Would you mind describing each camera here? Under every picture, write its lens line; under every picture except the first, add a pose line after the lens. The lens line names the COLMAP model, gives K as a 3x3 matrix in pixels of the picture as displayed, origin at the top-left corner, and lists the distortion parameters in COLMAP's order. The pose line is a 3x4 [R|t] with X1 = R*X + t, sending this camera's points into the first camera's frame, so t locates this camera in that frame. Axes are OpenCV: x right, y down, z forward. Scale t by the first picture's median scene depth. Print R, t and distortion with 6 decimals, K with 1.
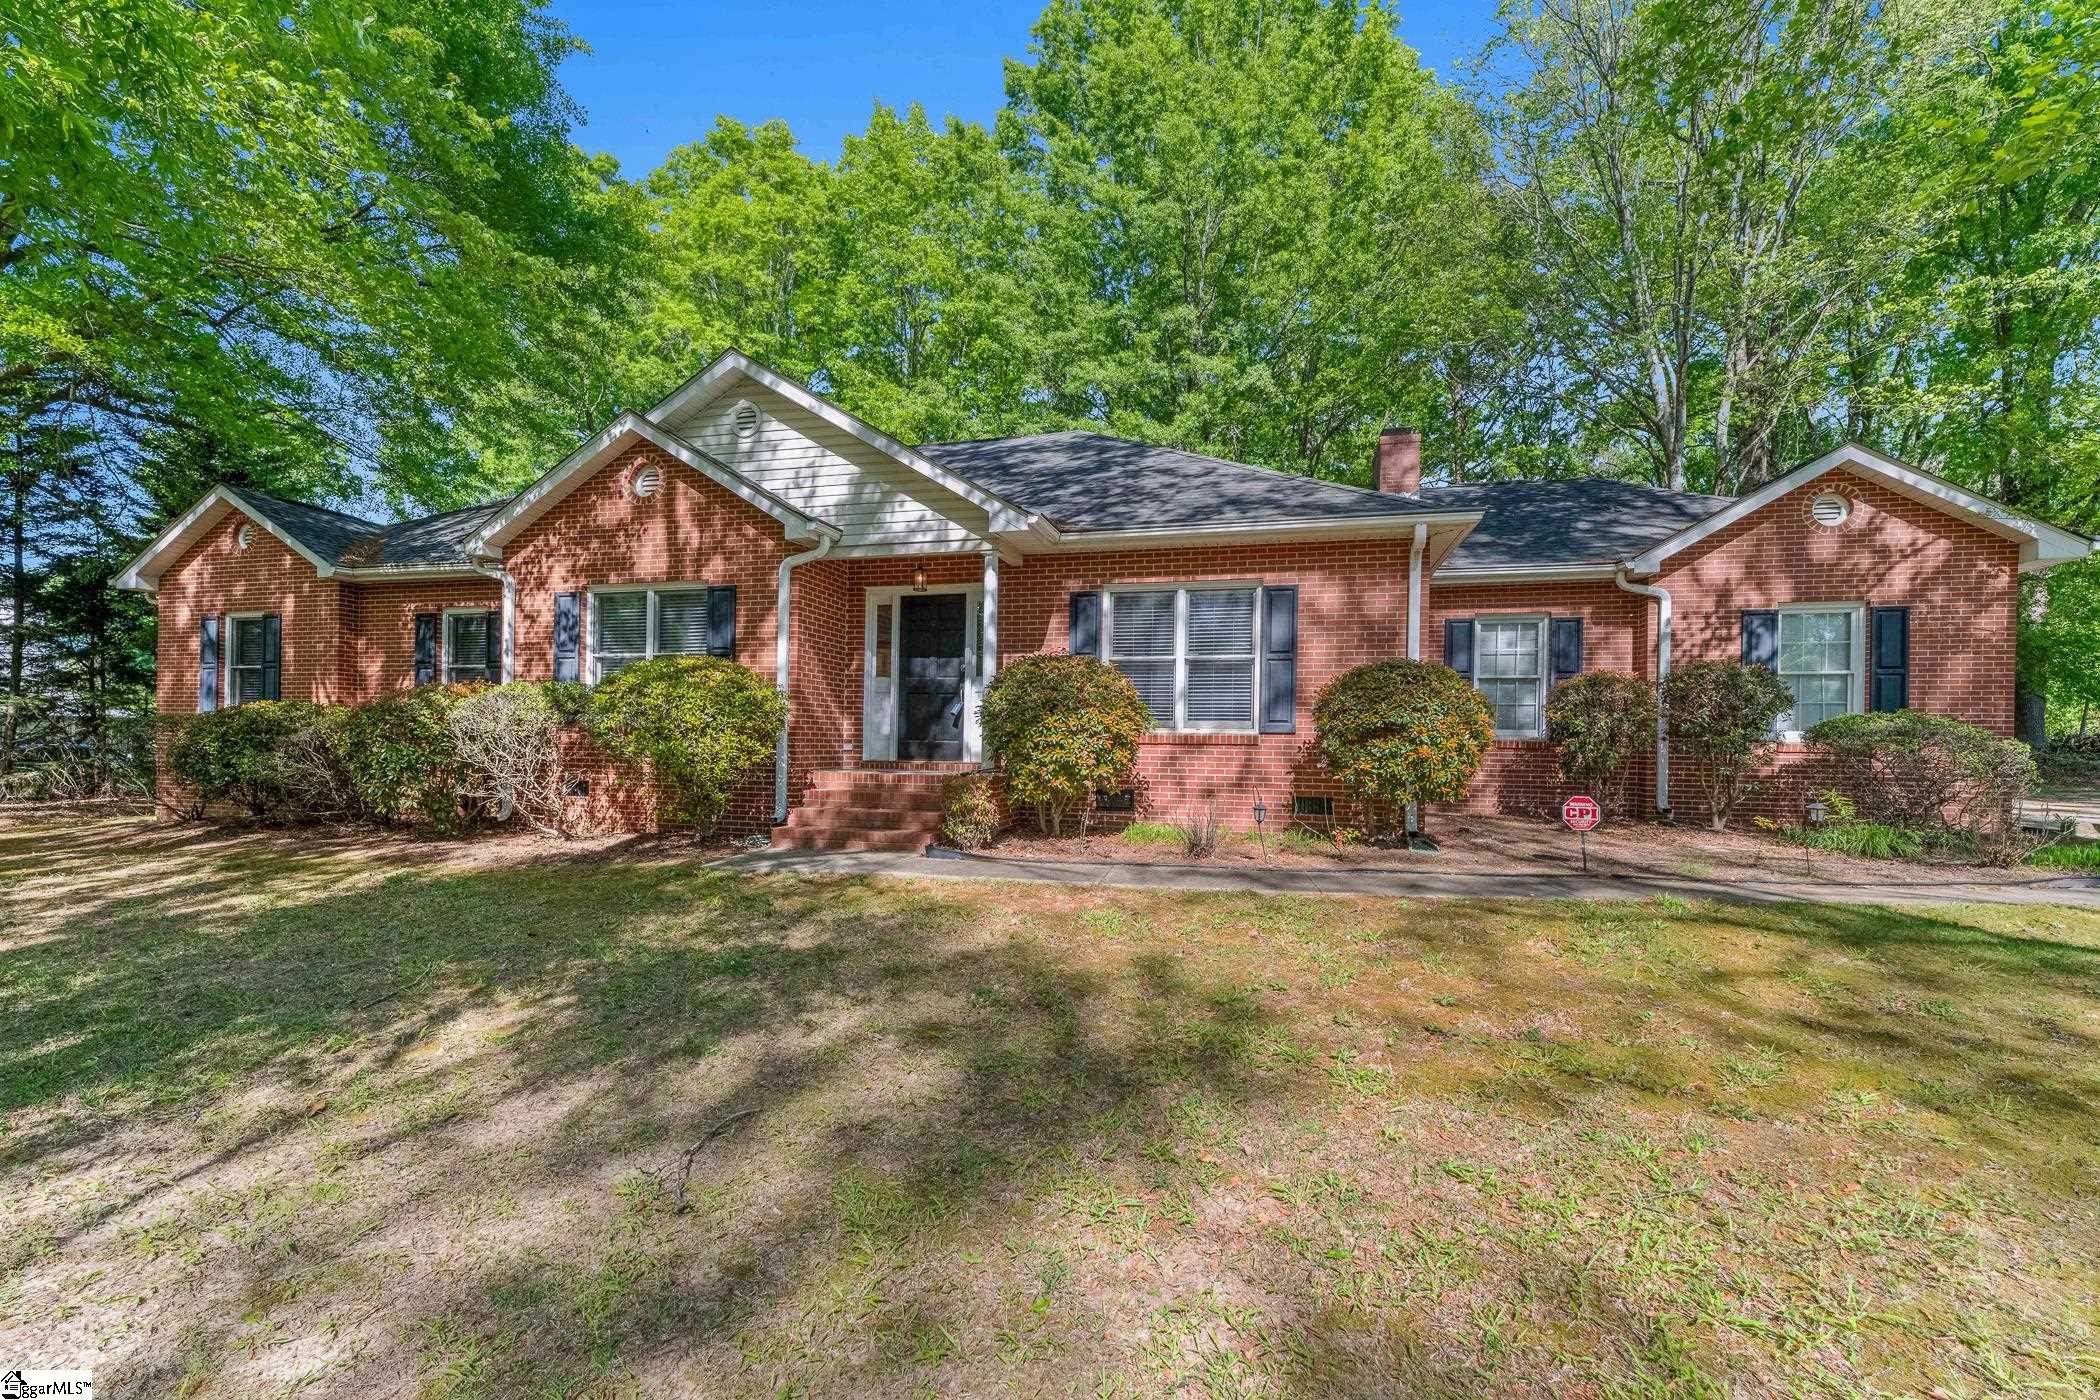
lens RADIAL K [[830.2, 0, 1049.8], [0, 830.2, 726.8], [0, 0, 1]] dist [-0.000368, 0.000048]
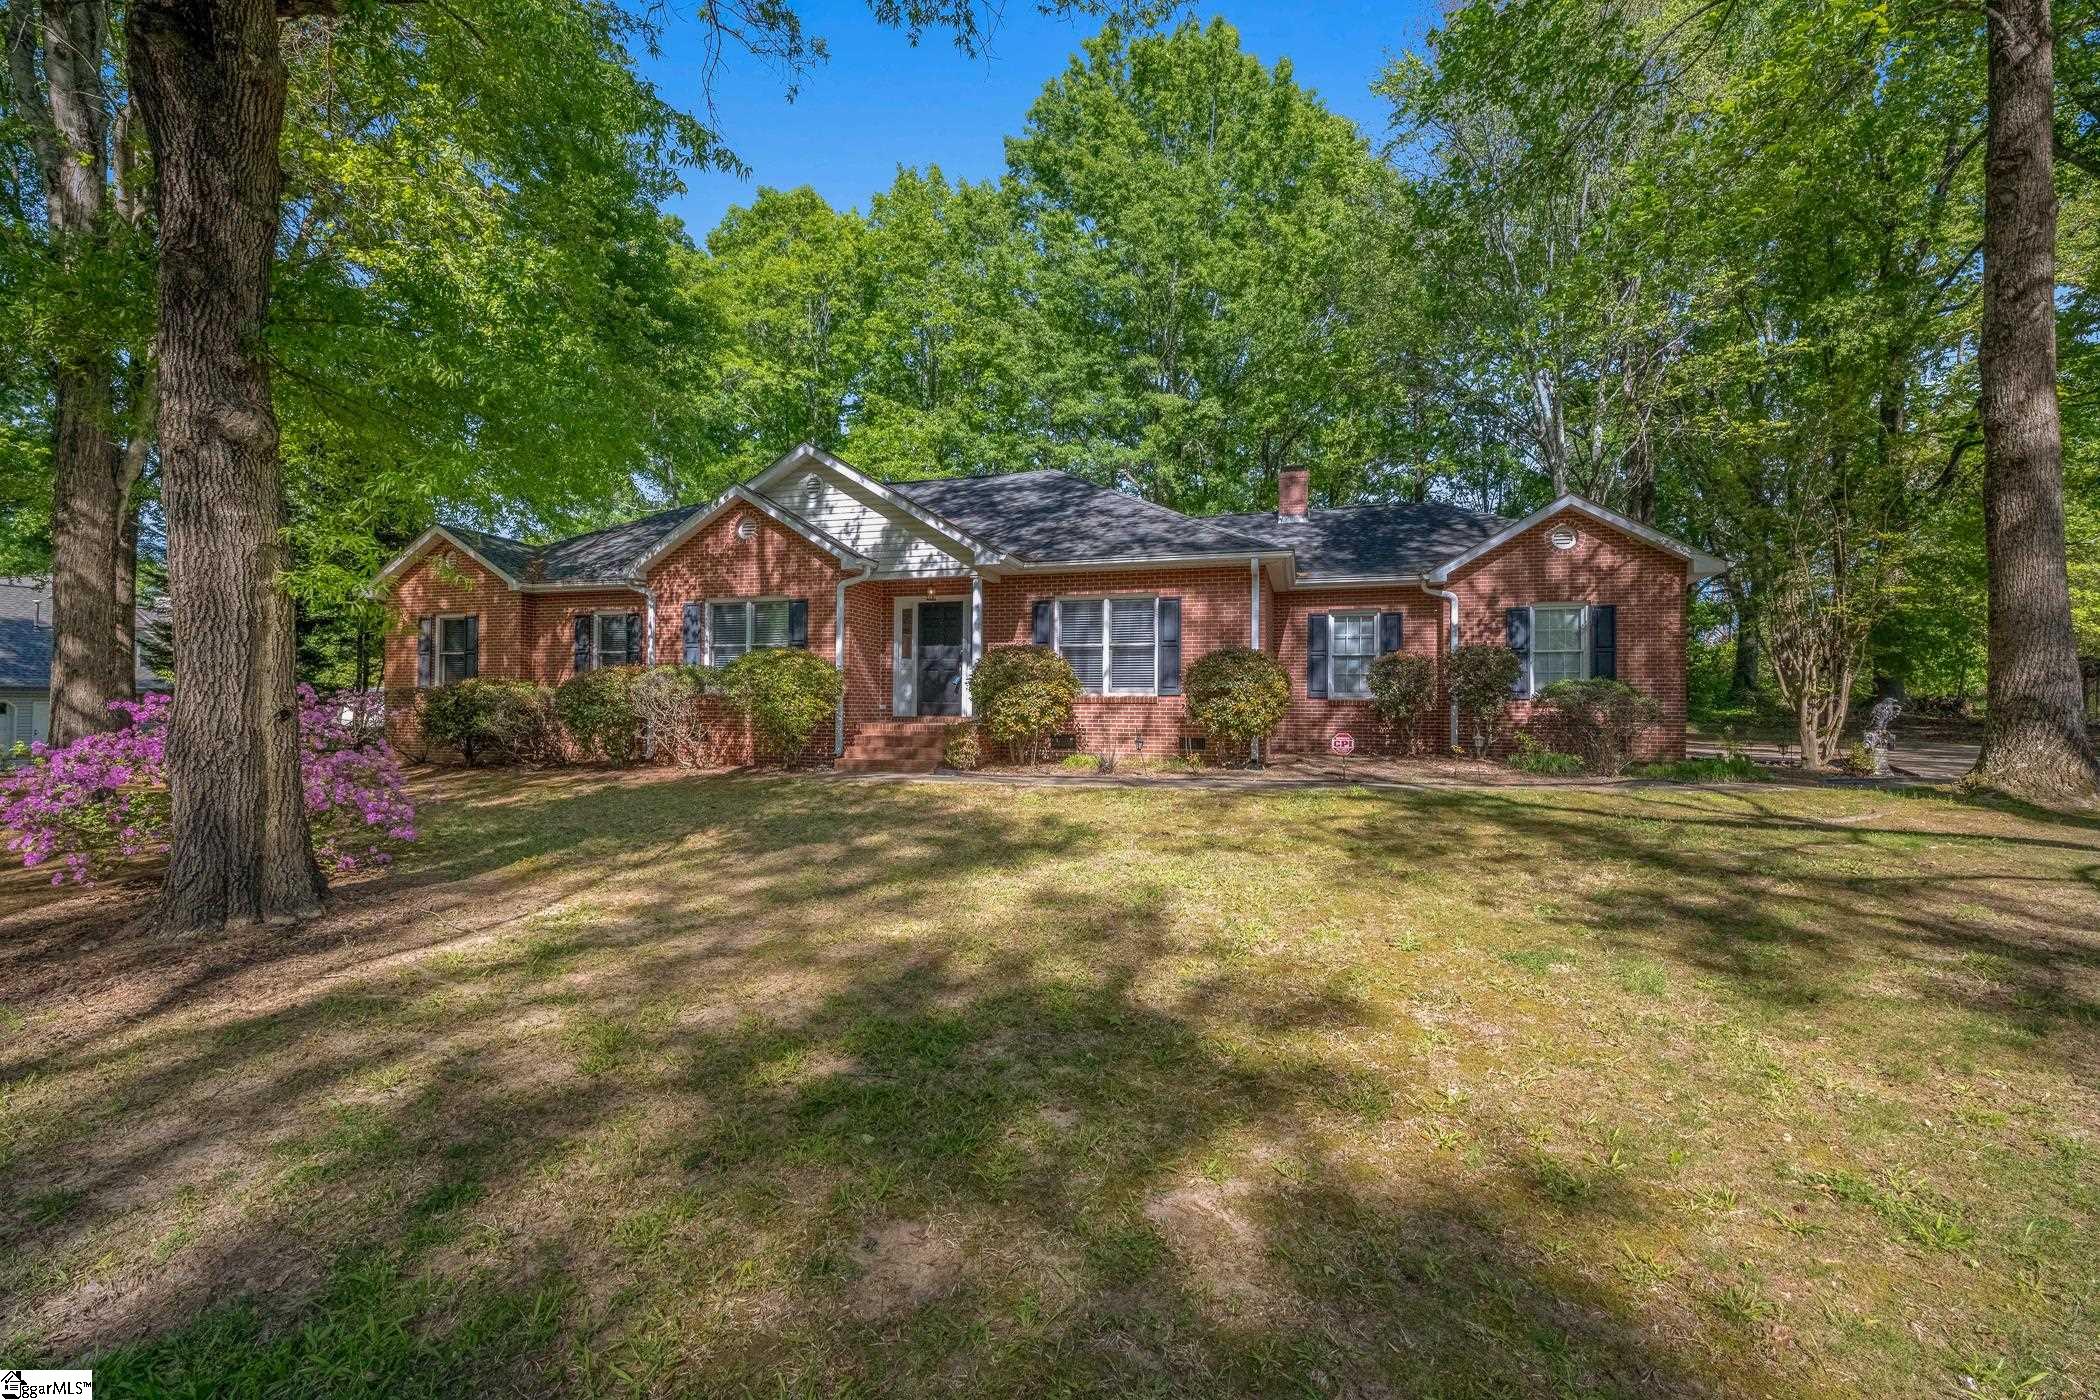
lens RADIAL K [[699.9, 0, 1050.0], [0, 699.9, 700.0], [0, 0, 1]] dist [-0.011751, -0.000023]
pose [[0.999978, -0.006559, 0.000625, 0.055492], [0.006552, 0.999926, 0.010218, 0.001540], [-0.000692, -0.010213, 0.999948, -0.252730]]
